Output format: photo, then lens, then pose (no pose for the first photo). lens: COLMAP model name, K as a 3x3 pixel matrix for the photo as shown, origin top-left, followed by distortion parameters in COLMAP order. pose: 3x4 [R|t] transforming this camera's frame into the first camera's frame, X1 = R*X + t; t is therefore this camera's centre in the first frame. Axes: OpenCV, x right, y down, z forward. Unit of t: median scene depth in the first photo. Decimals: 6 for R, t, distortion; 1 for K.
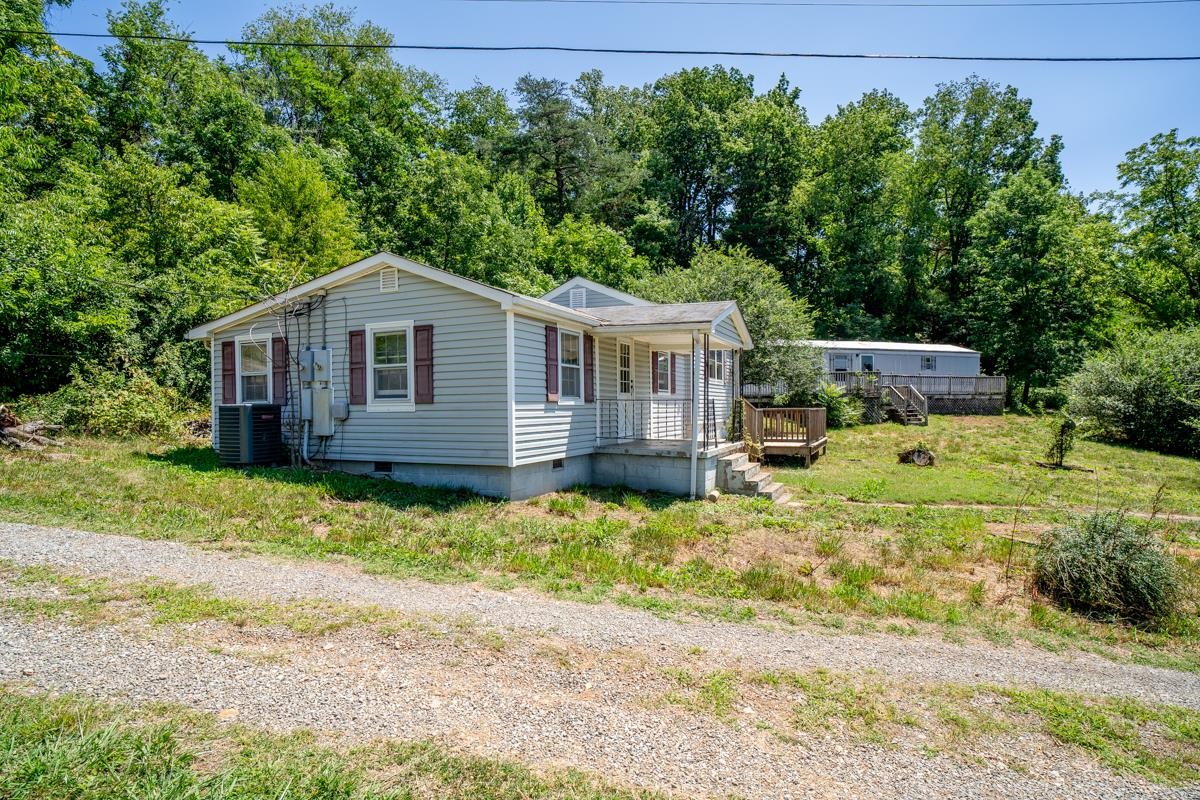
lens RADIAL K [[630.1, 0, 600.0], [0, 630.1, 400.0], [0, 0, 1]] dist [-0.056880, 0.031425]
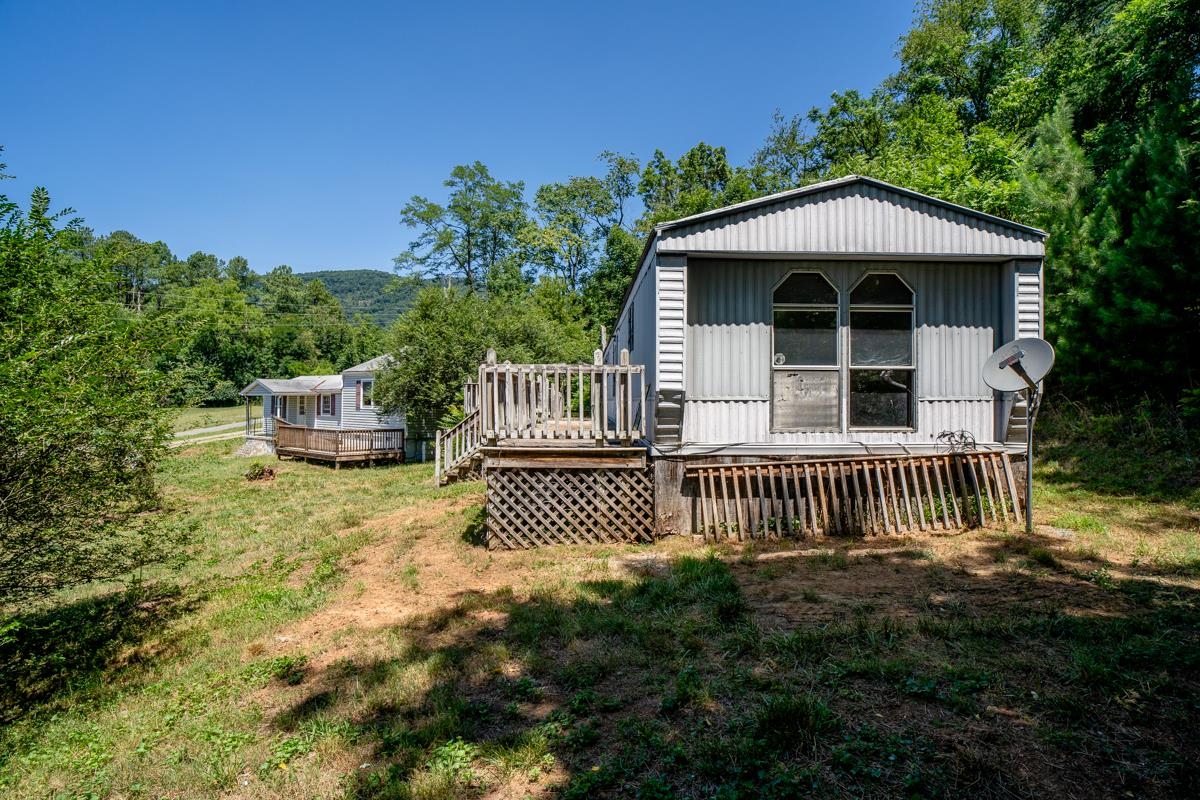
lens RADIAL K [[630.1, 0, 600.0], [0, 630.1, 400.0], [0, 0, 1]] dist [-0.056880, 0.031425]
pose [[-0.242321, -0.001780, -0.970194, 2.635407], [0.001272, 0.999997, -0.002153, -0.077237], [0.970195, -0.001756, -0.242318, 3.373767]]
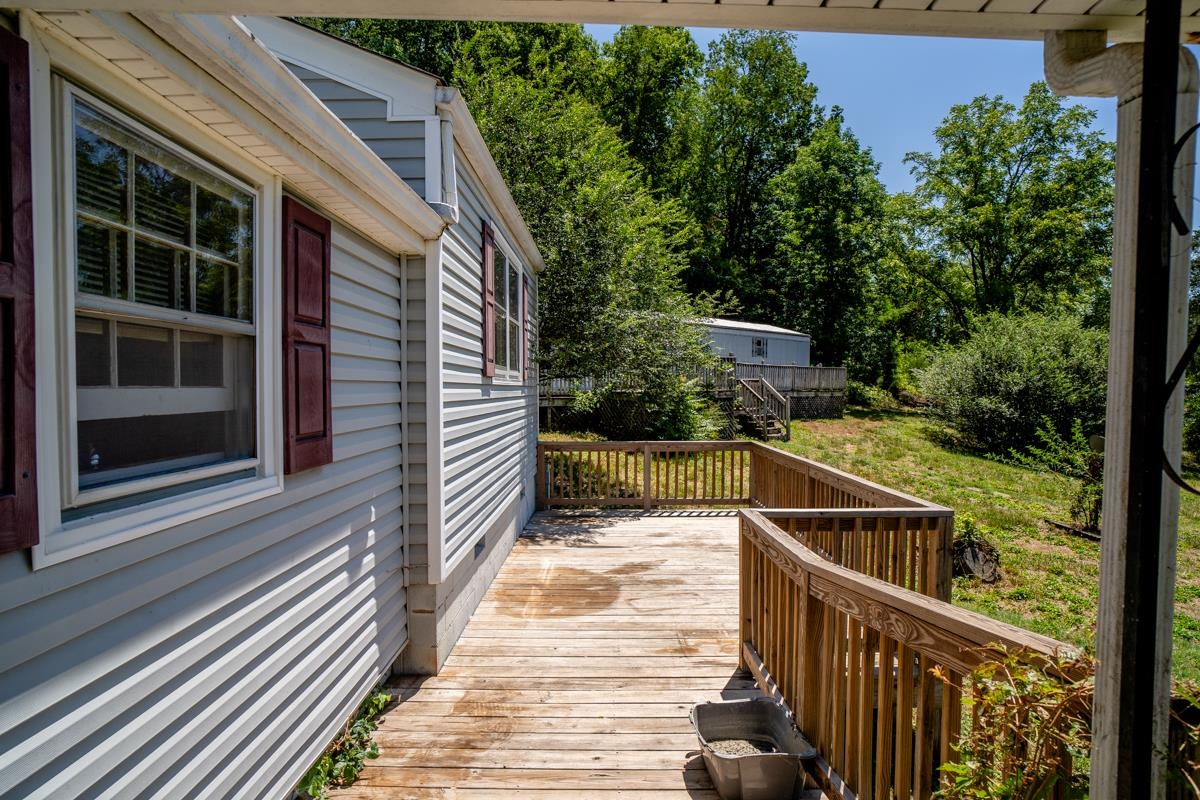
lens RADIAL K [[630.1, 0, 600.0], [0, 630.1, 400.0], [0, 0, 1]] dist [-0.056880, 0.031425]
pose [[0.915158, -0.001066, 0.403093, 0.181058], [-0.010832, 0.999570, 0.027234, -0.048707], [-0.402949, -0.029289, 0.914754, 1.256062]]
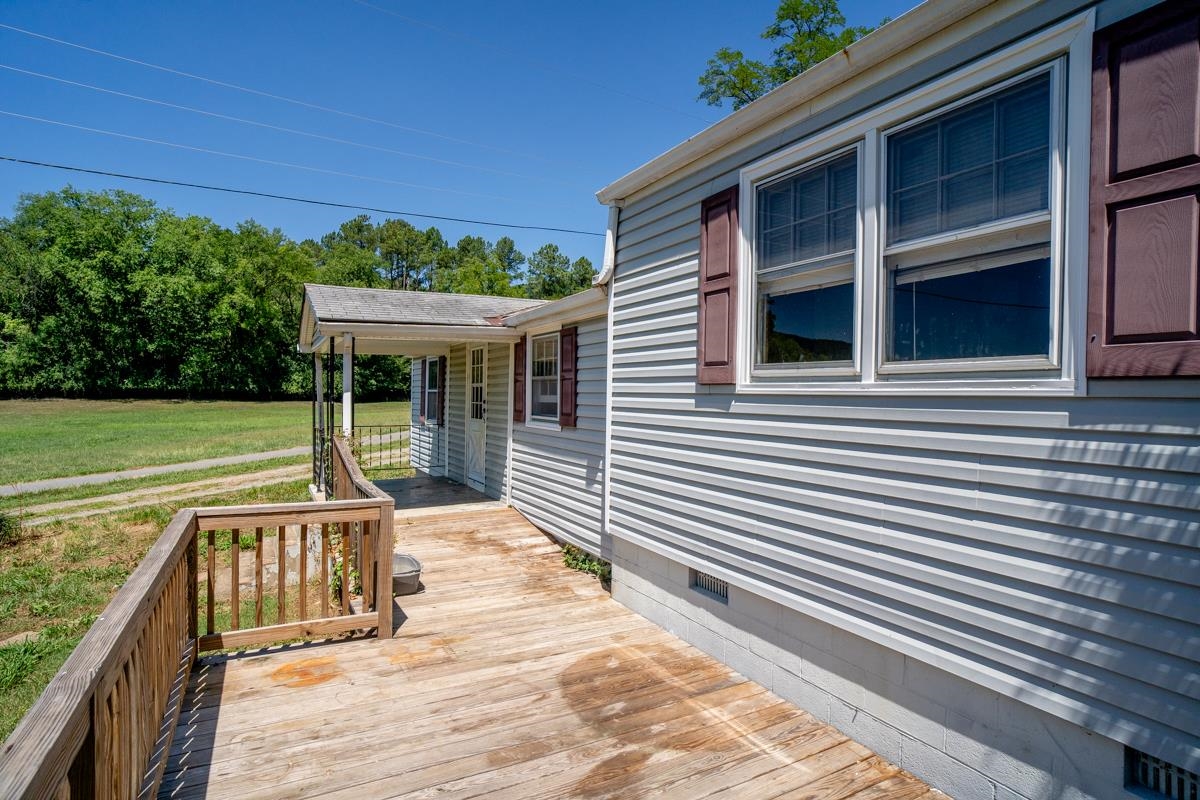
lens RADIAL K [[630.1, 0, 600.0], [0, 630.1, 400.0], [0, 0, 1]] dist [-0.056880, 0.031425]
pose [[-0.608428, 0.003377, -0.793602, 0.634469], [-0.001099, 0.999986, 0.005099, -0.044508], [0.793608, 0.003975, -0.608416, 1.896850]]
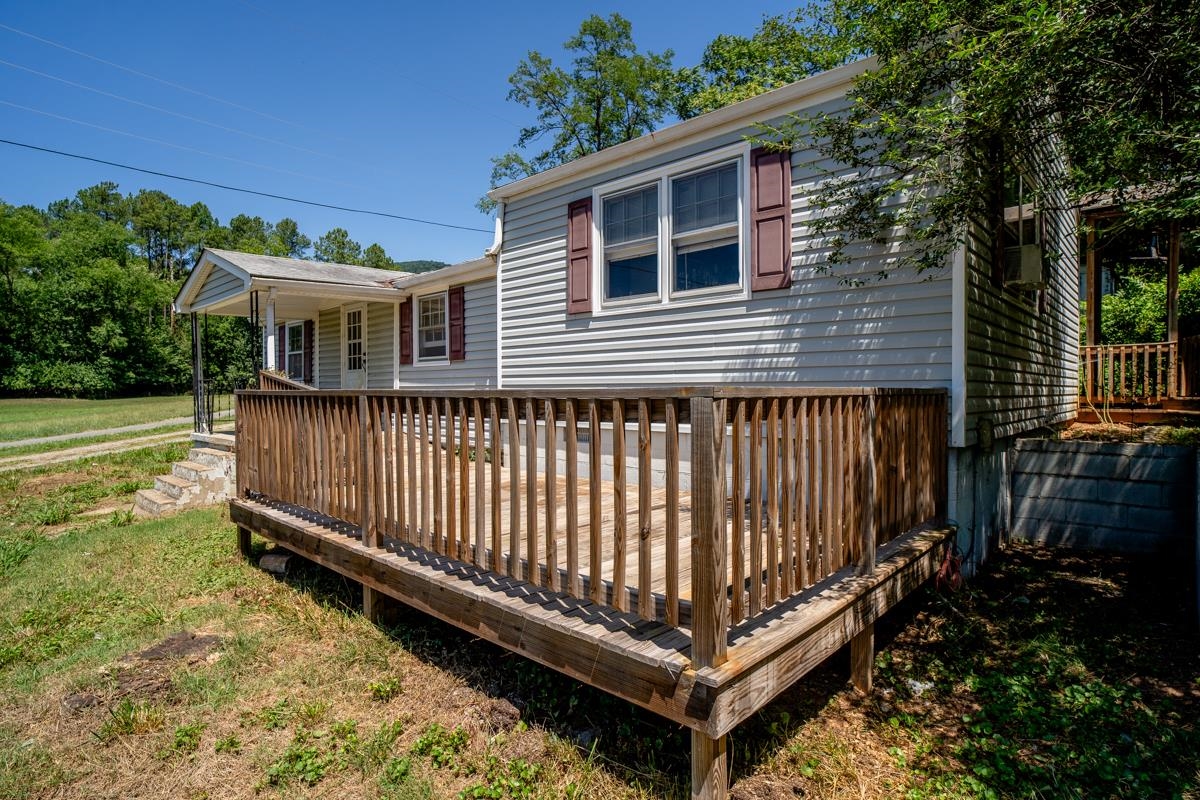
lens RADIAL K [[630.1, 0, 600.0], [0, 630.1, 400.0], [0, 0, 1]] dist [-0.056880, 0.031425]
pose [[-0.324062, 0.023188, -0.945752, 0.891729], [0.018257, 0.999667, 0.018254, 0.024532], [0.945860, -0.011351, -0.324378, 1.948166]]
